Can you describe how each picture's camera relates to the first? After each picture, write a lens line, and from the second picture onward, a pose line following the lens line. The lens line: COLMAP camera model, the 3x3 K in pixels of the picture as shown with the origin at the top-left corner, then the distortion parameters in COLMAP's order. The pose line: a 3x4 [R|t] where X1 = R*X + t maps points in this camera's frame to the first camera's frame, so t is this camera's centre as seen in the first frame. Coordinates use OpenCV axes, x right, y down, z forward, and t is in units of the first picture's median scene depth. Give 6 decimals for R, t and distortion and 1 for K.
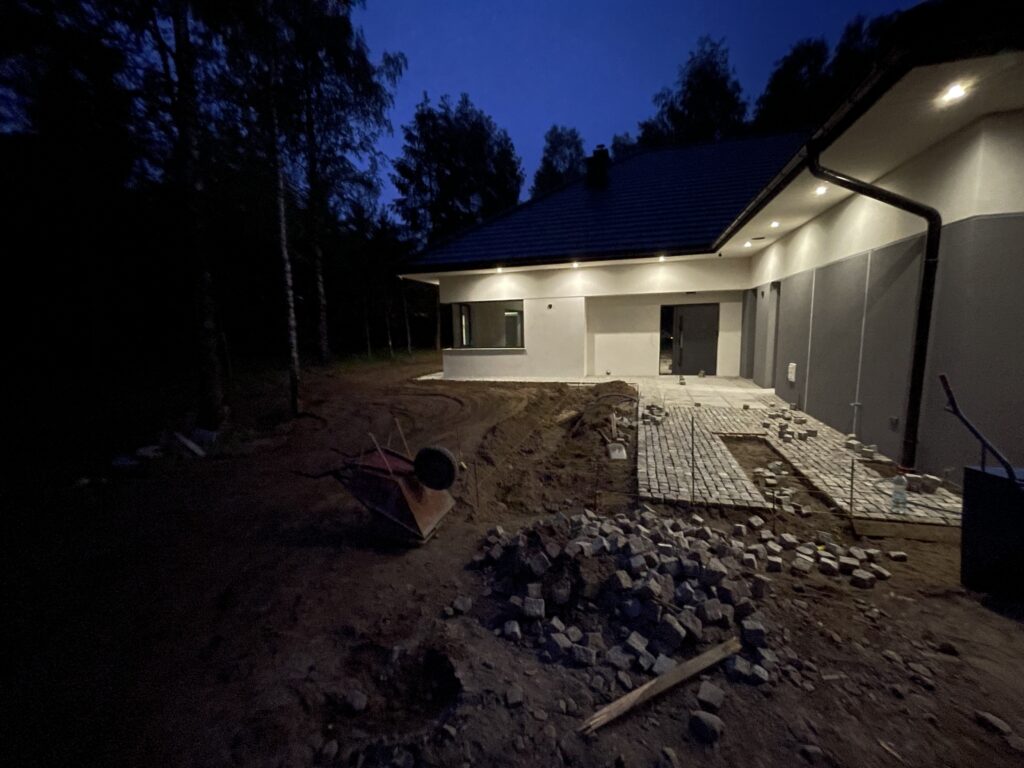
lens RADIAL K [[411.0, 0, 512.5], [0, 411.0, 379.9], [0, 0, 1]] dist [-0.001342, 0.000552]
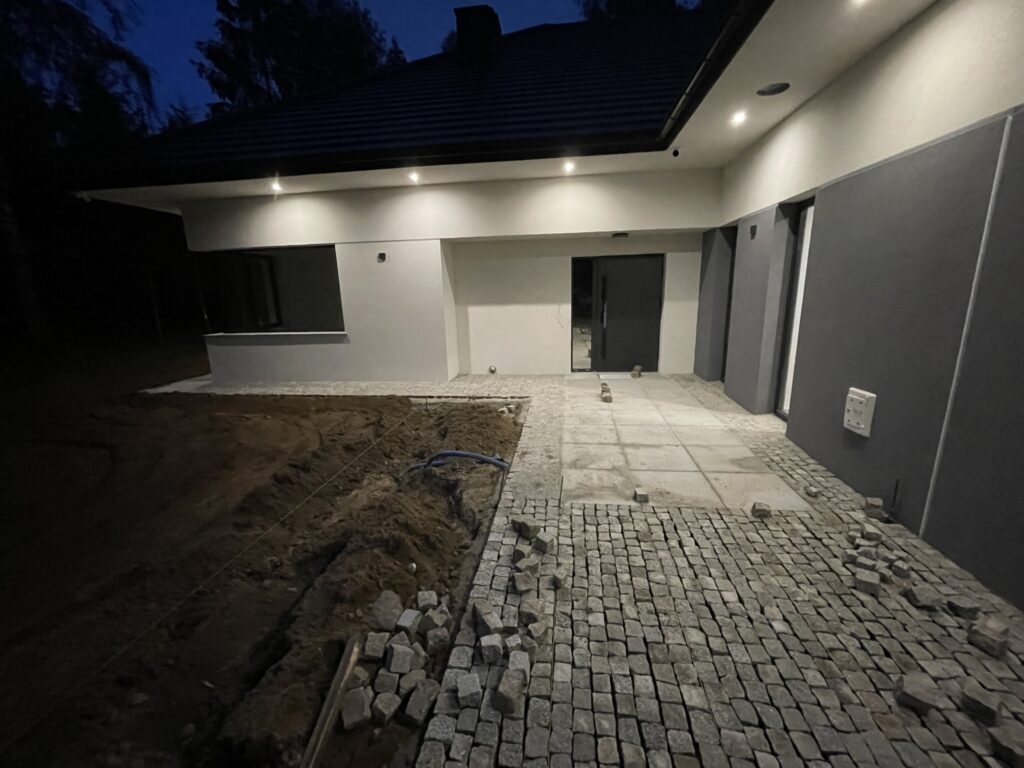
lens RADIAL K [[411.0, 0, 512.5], [0, 411.0, 379.9], [0, 0, 1]] dist [-0.001342, 0.000552]
pose [[0.986262, -0.037860, 0.160794, 0.172490], [0.023450, 0.995612, 0.090589, -0.060231], [-0.163518, -0.085574, 0.982822, 0.412460]]
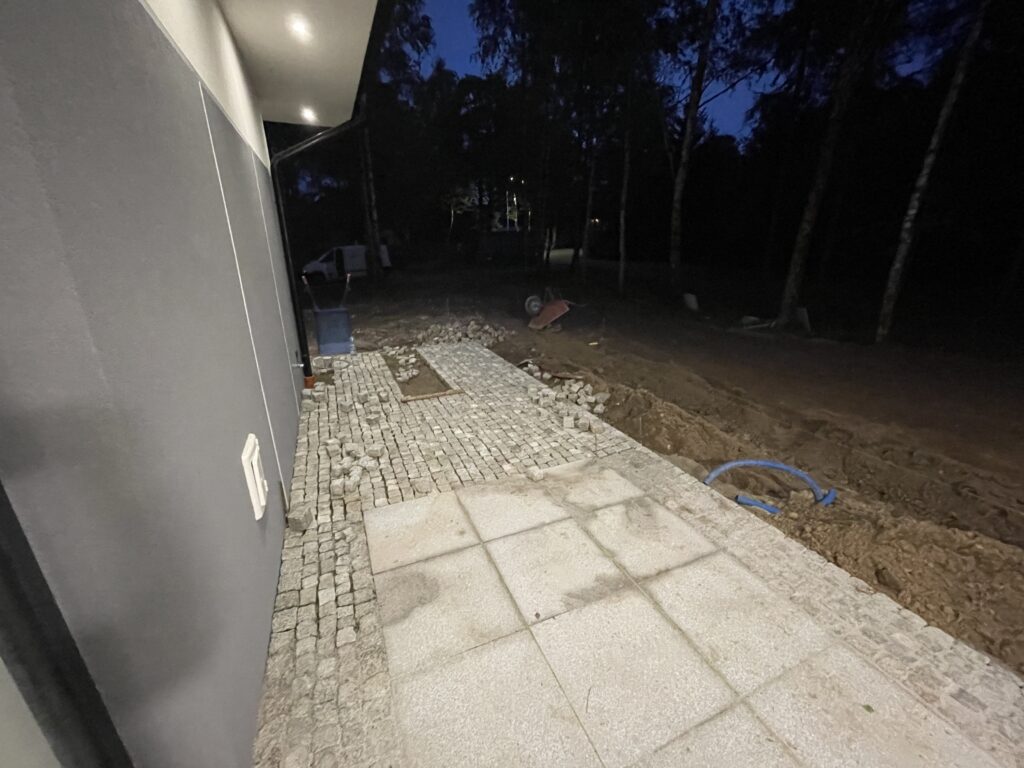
lens RADIAL K [[411.0, 0, 512.5], [0, 411.0, 379.9], [0, 0, 1]] dist [-0.001342, 0.000552]
pose [[-0.757711, 0.228550, -0.611260, 0.446346], [-0.065927, 0.905067, 0.420127, -0.118885], [0.649251, 0.358633, -0.670712, 0.793248]]
